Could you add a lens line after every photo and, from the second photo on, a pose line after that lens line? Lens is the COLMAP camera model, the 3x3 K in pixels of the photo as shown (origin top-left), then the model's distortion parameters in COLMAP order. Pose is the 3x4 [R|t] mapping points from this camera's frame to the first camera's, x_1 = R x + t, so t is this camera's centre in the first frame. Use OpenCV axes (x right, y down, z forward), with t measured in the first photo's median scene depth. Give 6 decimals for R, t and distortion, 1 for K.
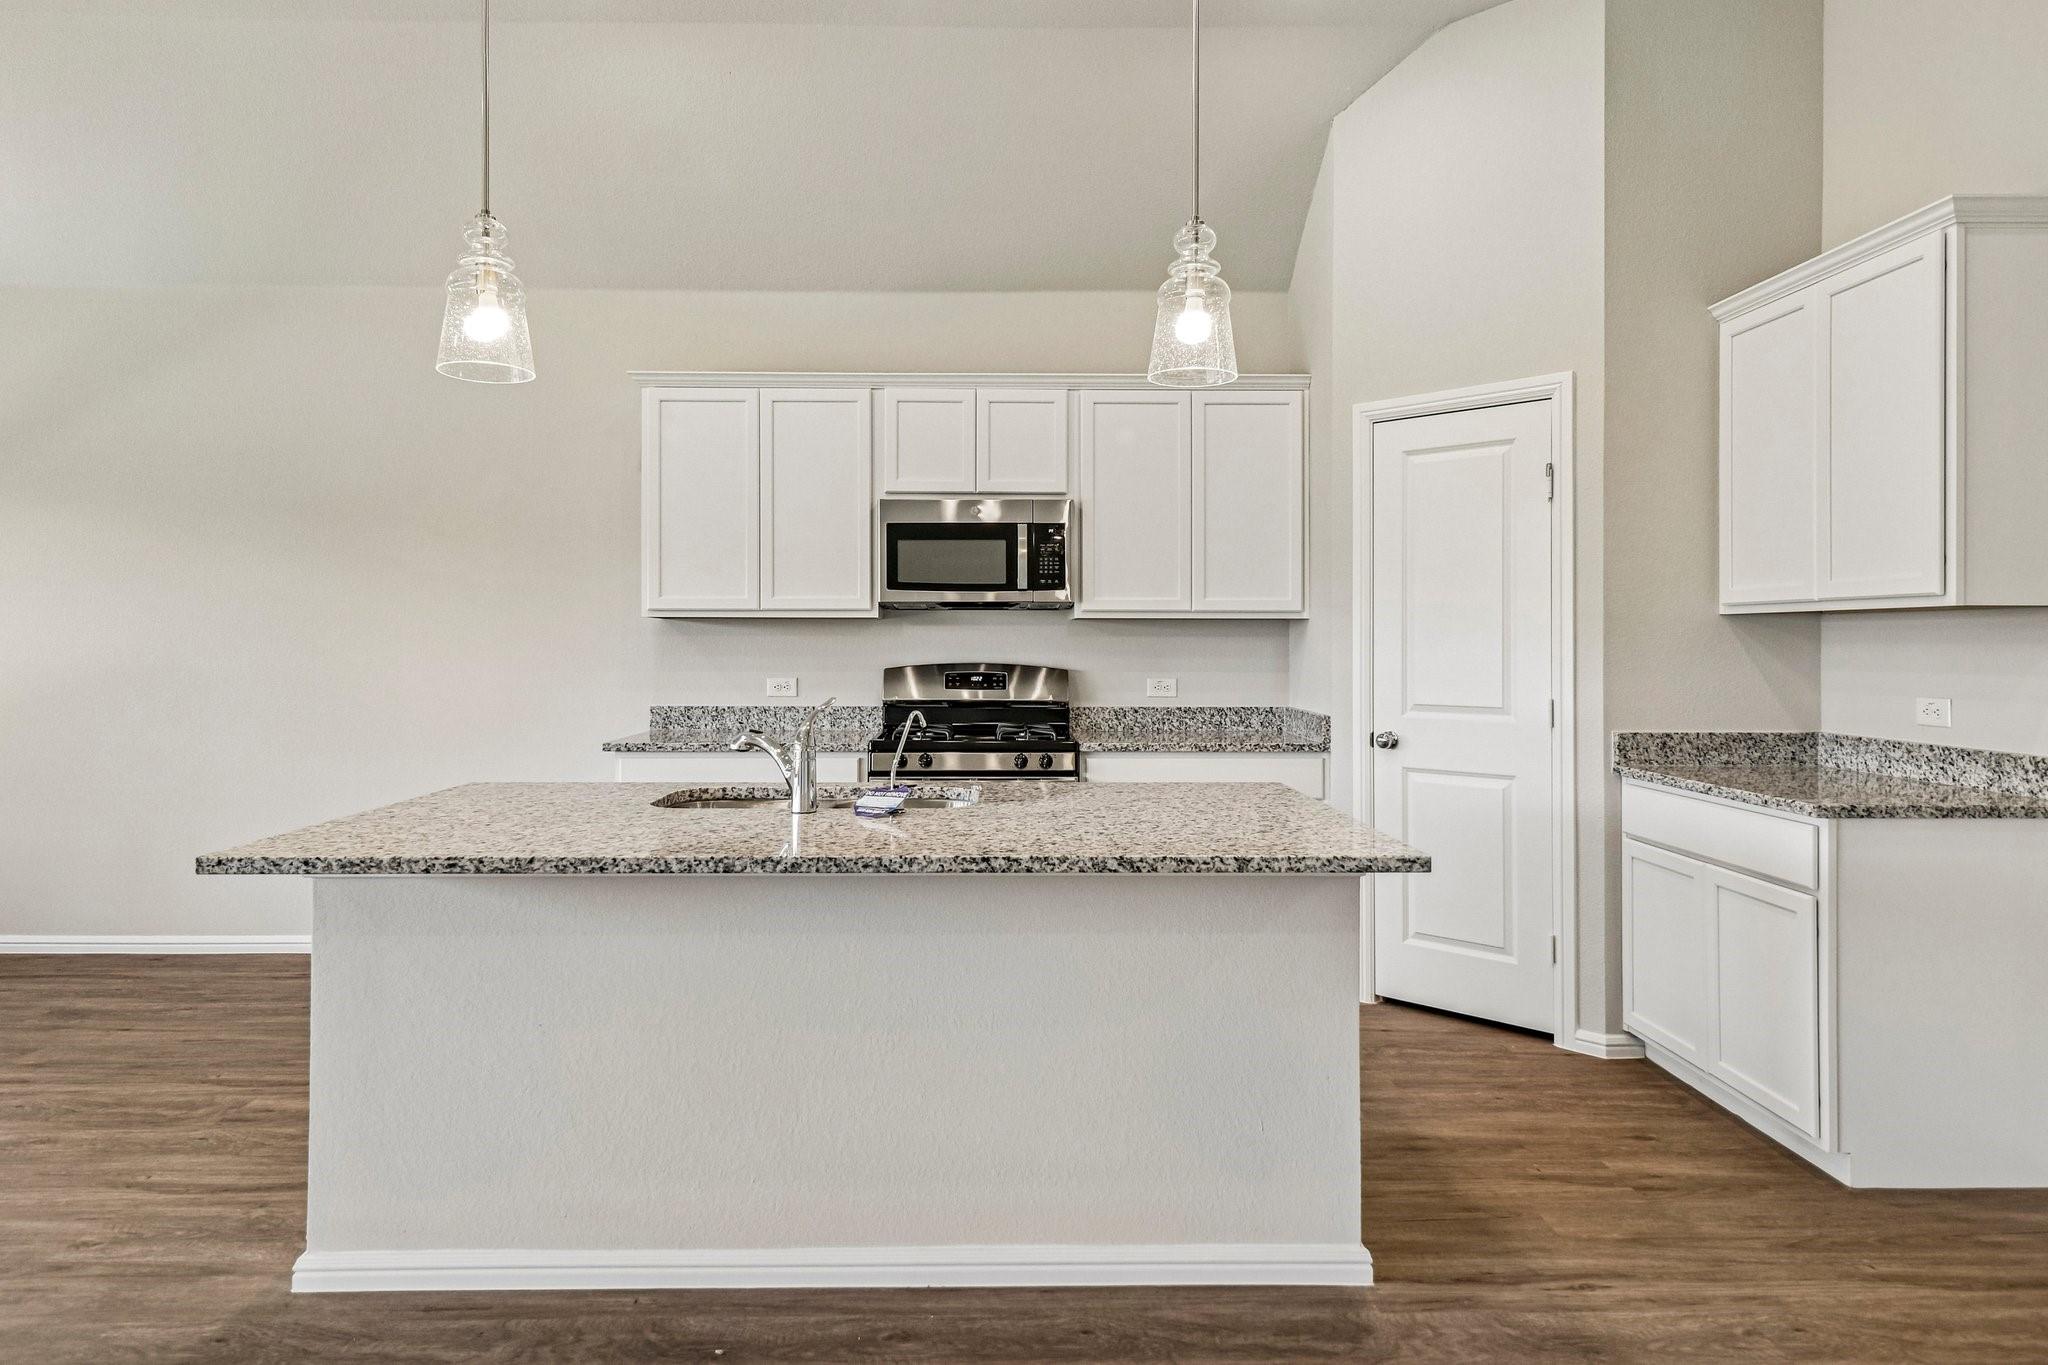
lens RADIAL K [[1279.9, 0, 1022.6], [0, 1279.9, 630.2], [0, 0, 1]] dist [-0.005025, -0.001495]
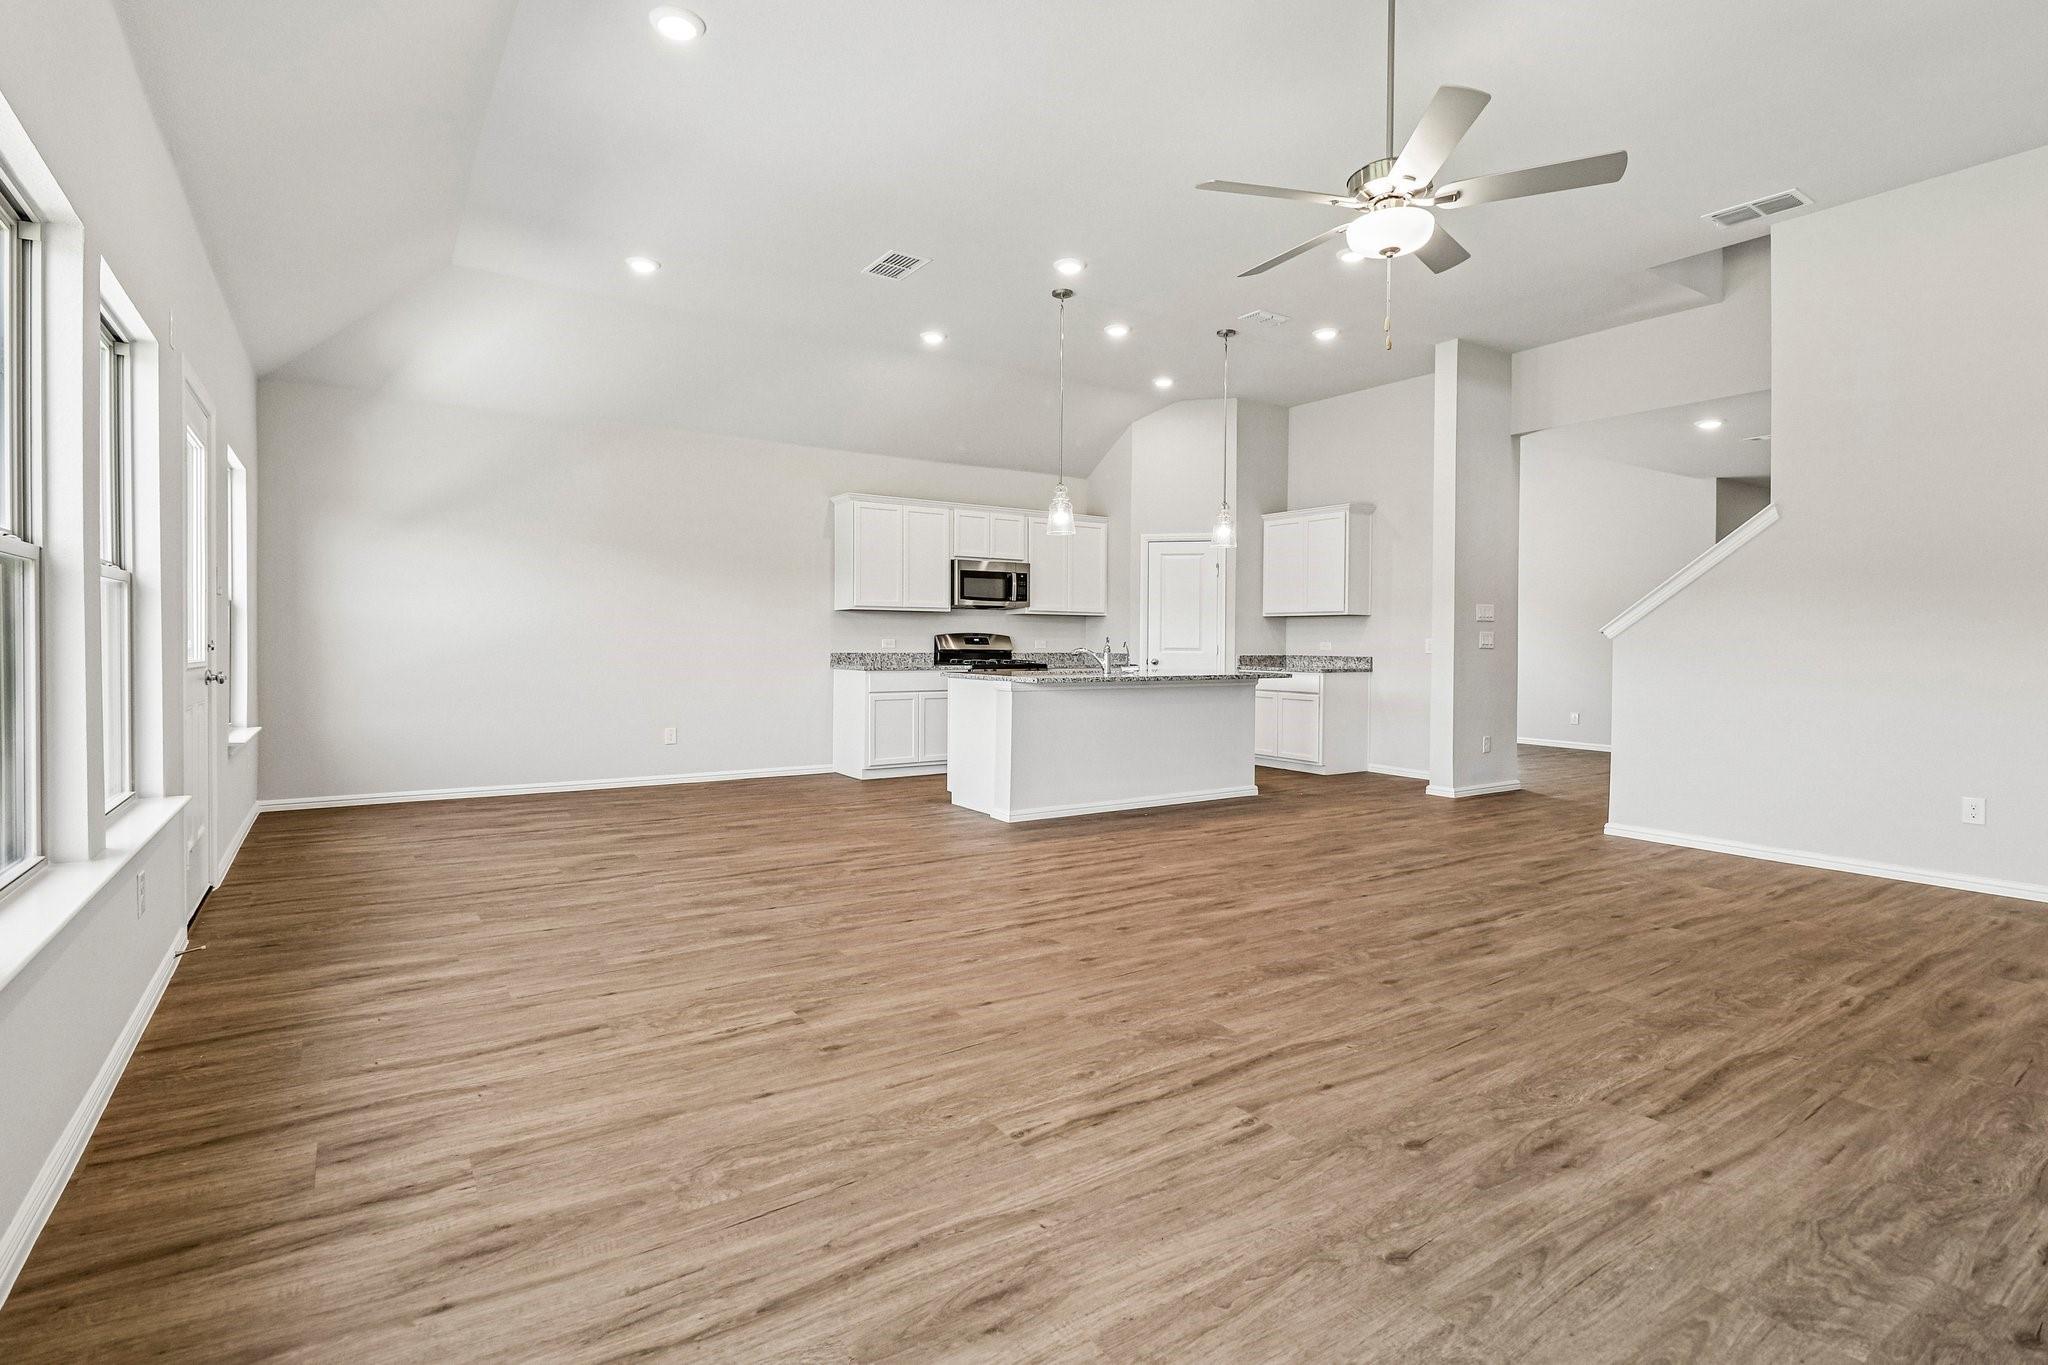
lens RADIAL K [[991.4, 0, 1034.4], [0, 991.4, 648.4], [0, 0, 1]] dist [-0.000093, -0.000302]
pose [[0.835726, -0.000549, 0.549147, -0.950563], [-0.010348, 0.999806, 0.016747, 0.023650], [-0.549050, -0.019679, 0.835558, -0.532776]]
